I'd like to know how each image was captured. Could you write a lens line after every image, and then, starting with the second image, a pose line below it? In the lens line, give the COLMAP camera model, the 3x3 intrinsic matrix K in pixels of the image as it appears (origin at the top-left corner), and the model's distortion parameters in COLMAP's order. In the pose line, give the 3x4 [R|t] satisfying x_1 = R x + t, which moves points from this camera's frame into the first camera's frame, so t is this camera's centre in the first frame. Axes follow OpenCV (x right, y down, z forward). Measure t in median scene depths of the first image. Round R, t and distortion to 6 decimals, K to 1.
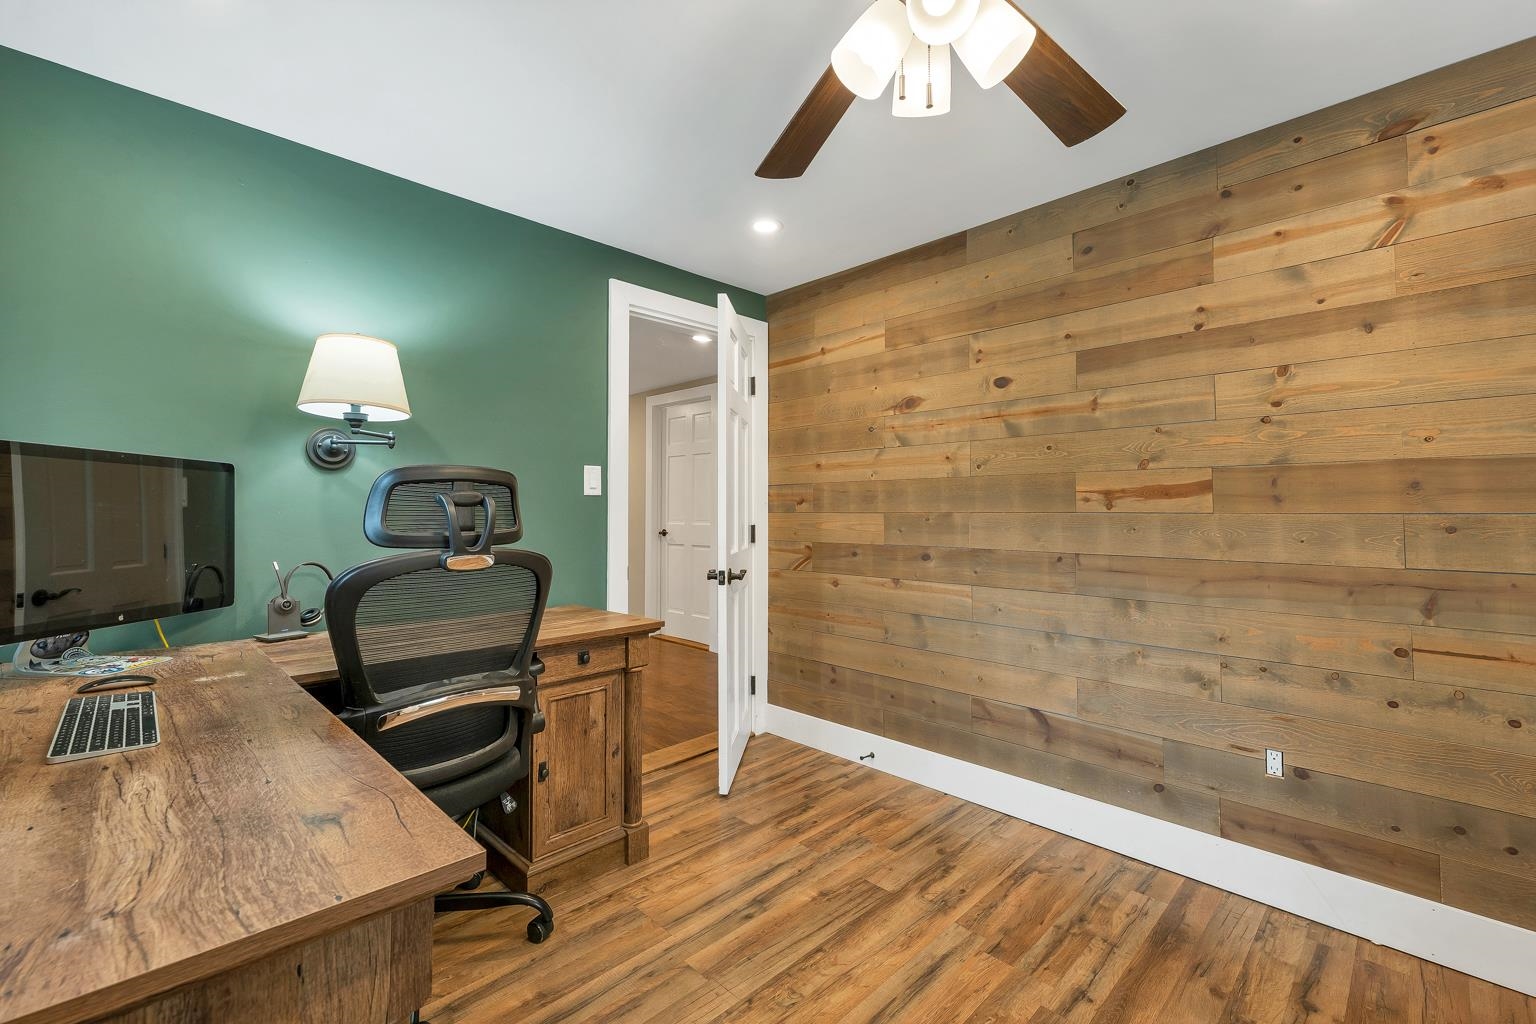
lens RADIAL K [[644.4, 0, 763.9], [0, 644.4, 511.8], [0, 0, 1]] dist [-0.000798, -0.000233]
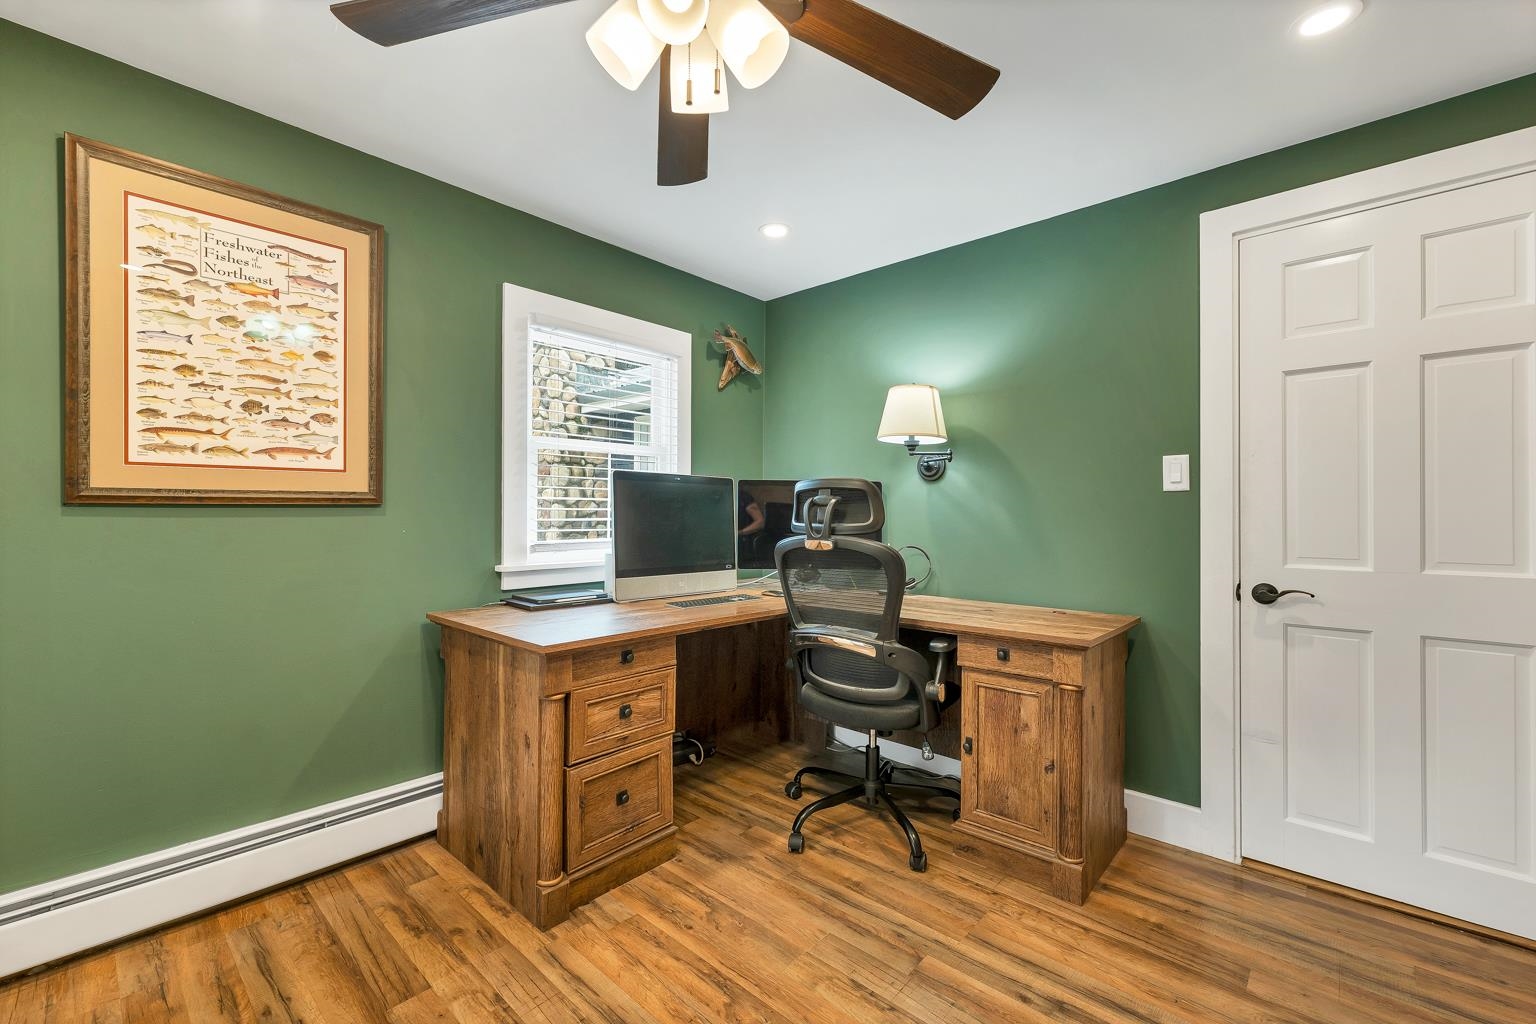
lens RADIAL K [[644.4, 0, 763.9], [0, 644.4, 511.8], [0, 0, 1]] dist [-0.000798, -0.000233]
pose [[0.052777, 0.001375, -0.998605, 0.731626], [0.004801, 0.999987, 0.001630, -0.002660], [0.998595, -0.004880, 0.052769, 0.578910]]
